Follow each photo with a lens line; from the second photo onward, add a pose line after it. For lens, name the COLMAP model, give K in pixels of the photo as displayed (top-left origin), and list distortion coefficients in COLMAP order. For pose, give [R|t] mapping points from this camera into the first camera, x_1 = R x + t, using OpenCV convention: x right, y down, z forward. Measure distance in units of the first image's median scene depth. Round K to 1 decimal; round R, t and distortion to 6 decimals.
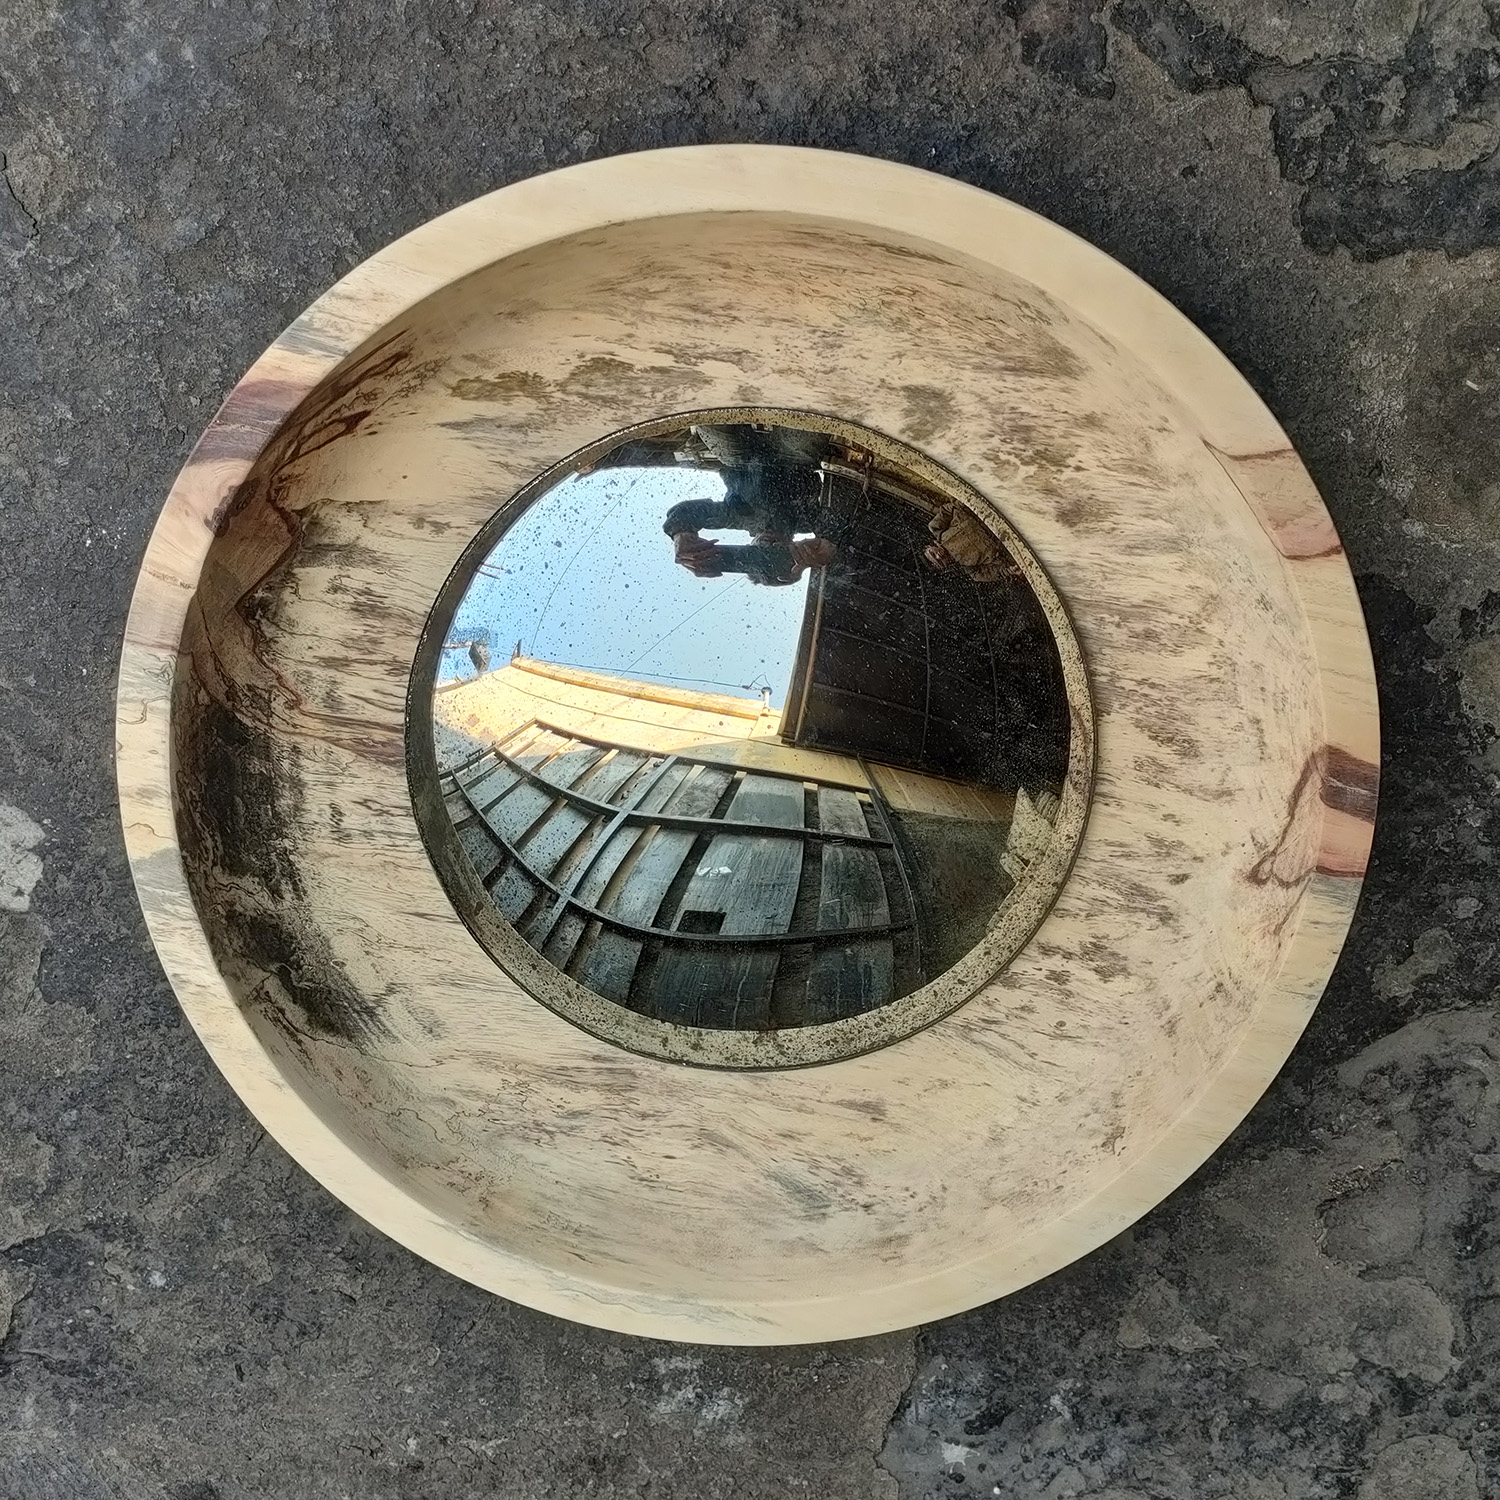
lens RADIAL K [[1598.1, 0, 746.8], [0, 1598.1, 749.7], [0, 0, 1]] dist [0.032387, 0.000000]
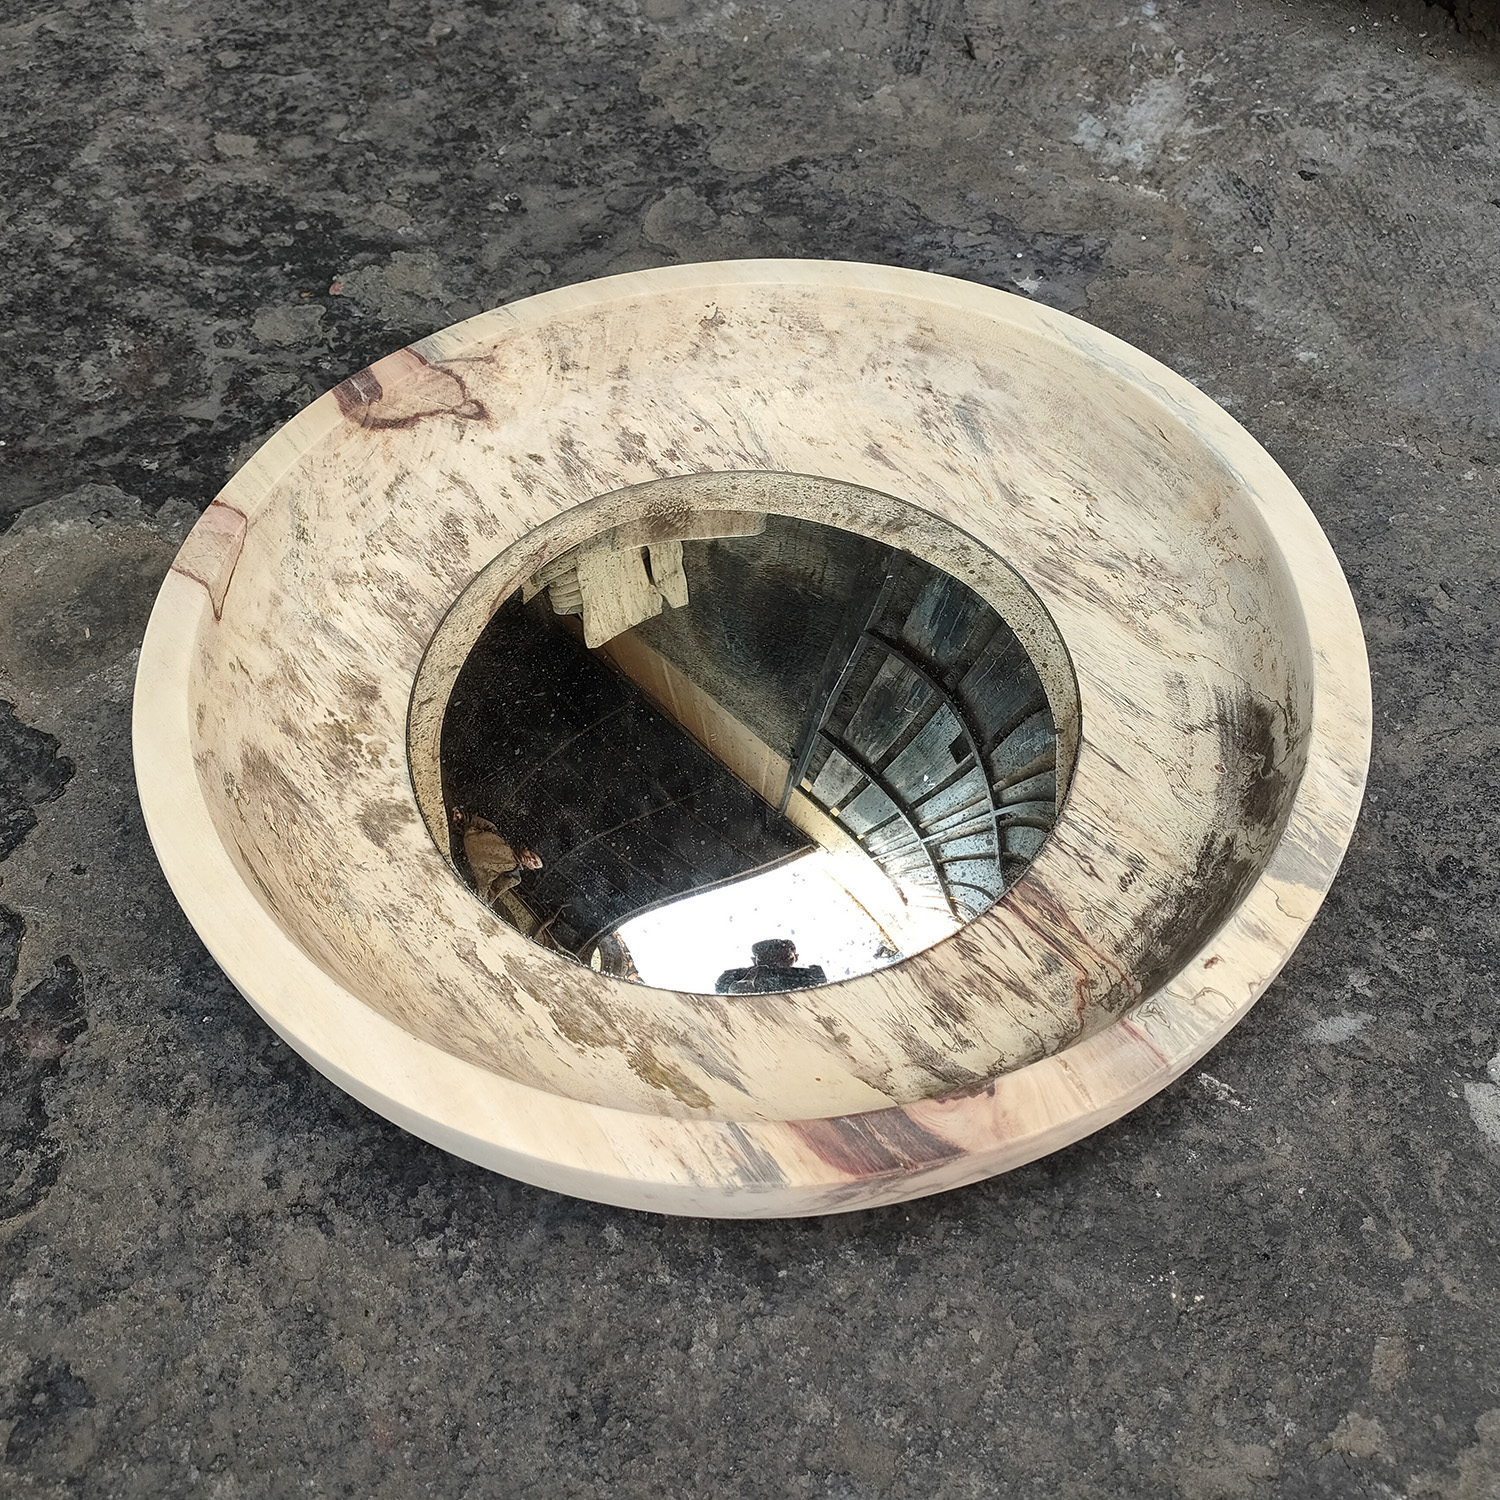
lens RADIAL K [[1477.3, 0, 758.8], [0, 1477.3, 760.0], [0, 0, 1]] dist [0.031296, 0.000000]
pose [[-0.753989, -0.487756, 0.439995, -0.451391], [0.617385, -0.754964, 0.221054, -0.231874], [0.224360, 0.438319, 0.870367, 0.192038]]
